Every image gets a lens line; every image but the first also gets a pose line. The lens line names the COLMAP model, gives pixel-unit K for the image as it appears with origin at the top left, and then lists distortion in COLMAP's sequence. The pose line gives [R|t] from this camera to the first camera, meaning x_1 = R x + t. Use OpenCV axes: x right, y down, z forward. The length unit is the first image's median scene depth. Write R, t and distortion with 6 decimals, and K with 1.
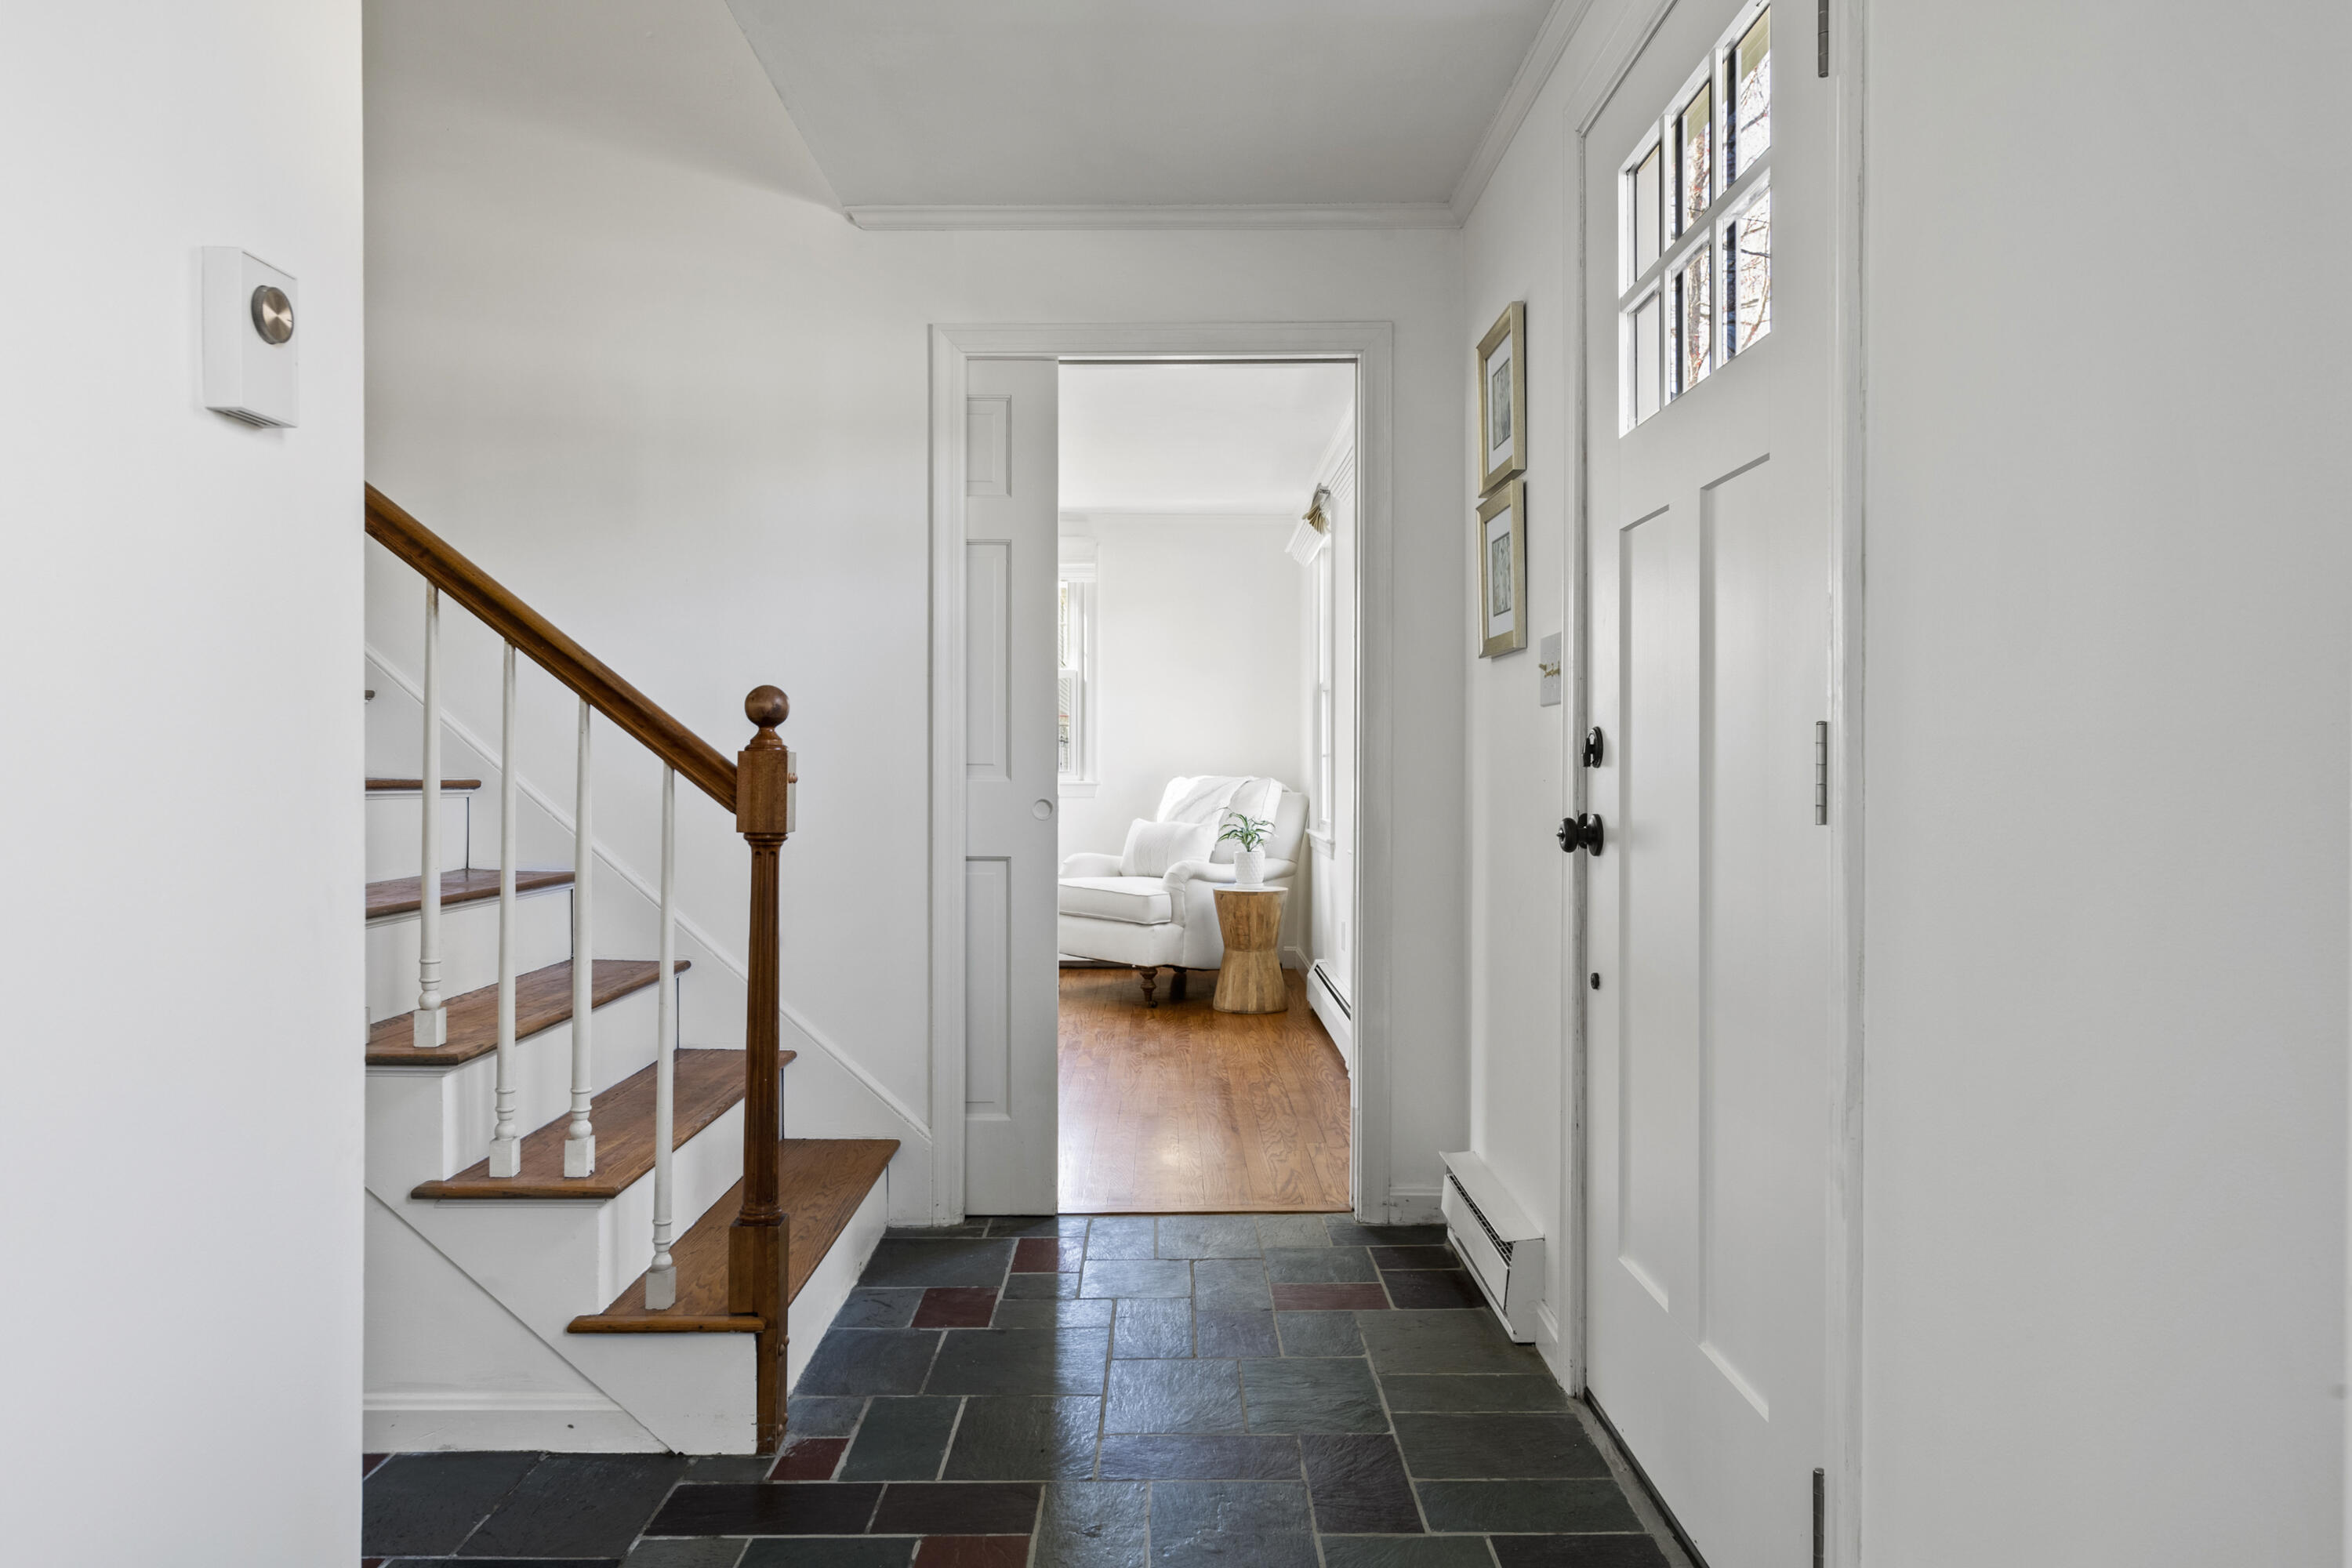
lens RADIAL K [[1437.3, 0, 1176.0], [0, 1437.3, 784.0], [0, 0, 1]] dist [0.001499, 0.000139]
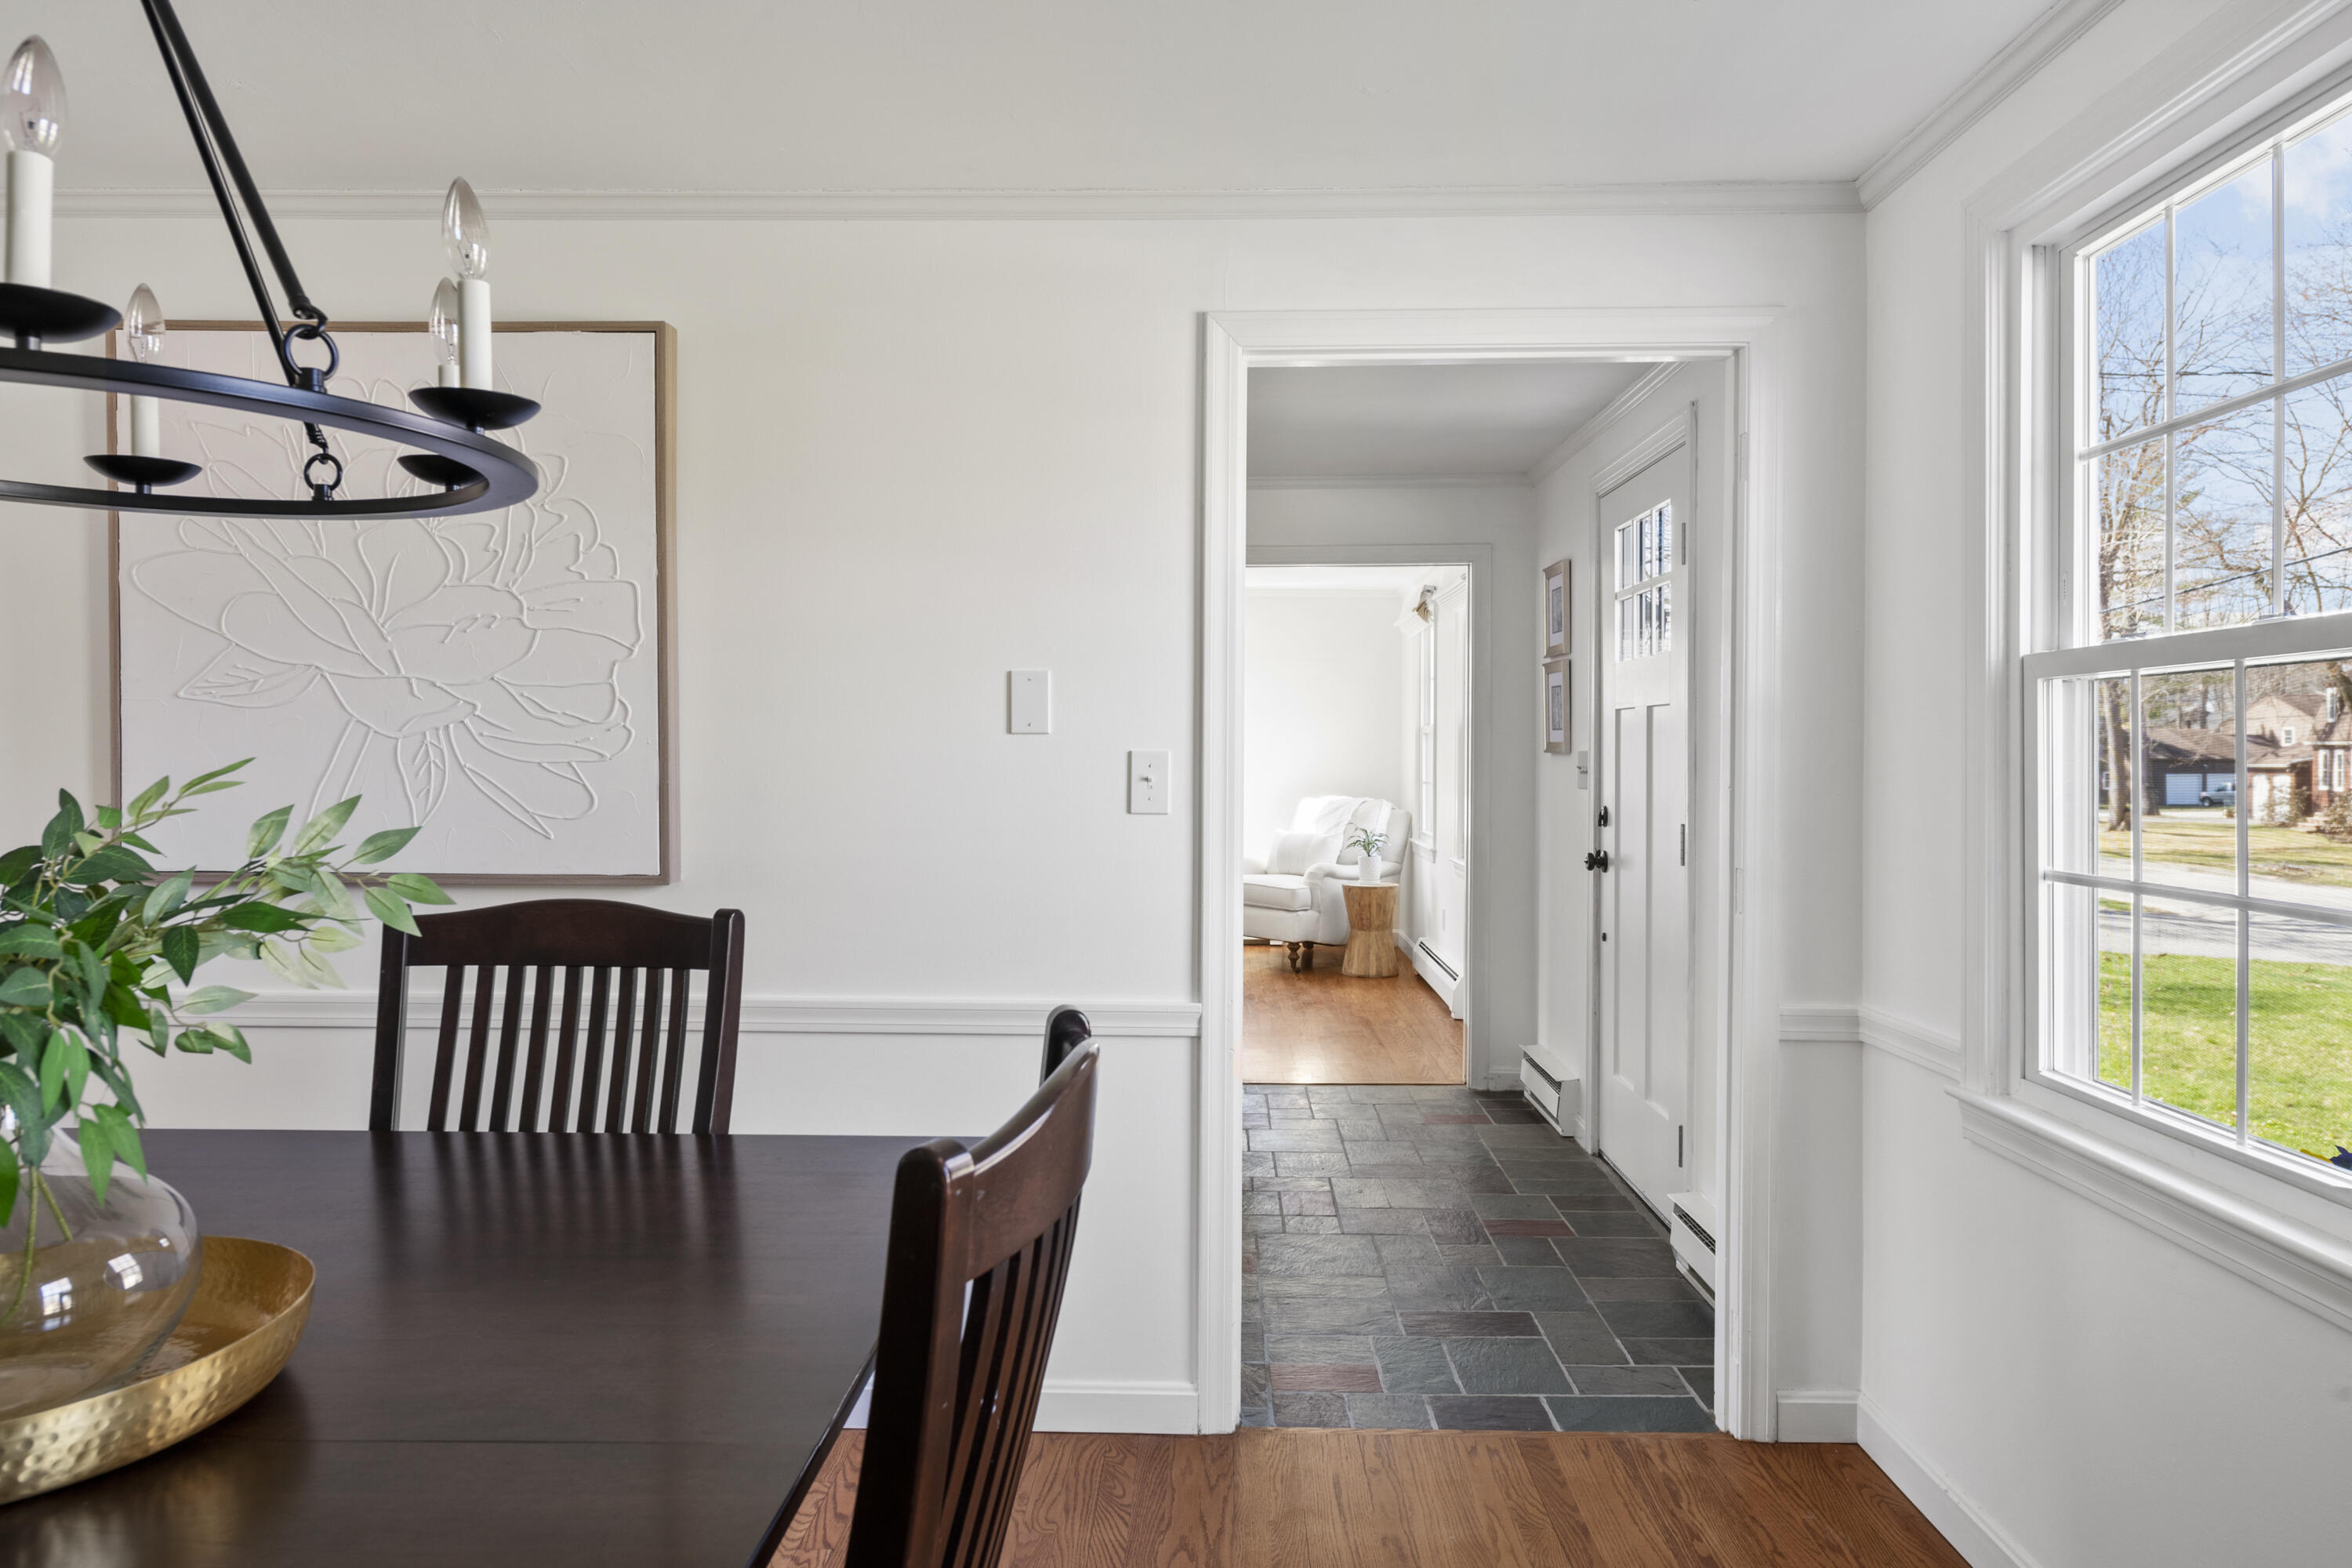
lens RADIAL K [[1511.6, 0, 1176.5], [0, 1511.6, 756.1], [0, 0, 1]] dist [-0.002755, 0.000109]
pose [[0.999535, 0.003644, -0.030272, -0.160341], [-0.003882, 0.999962, -0.007821, -0.063742], [0.030243, 0.007935, 0.999511, -0.758220]]
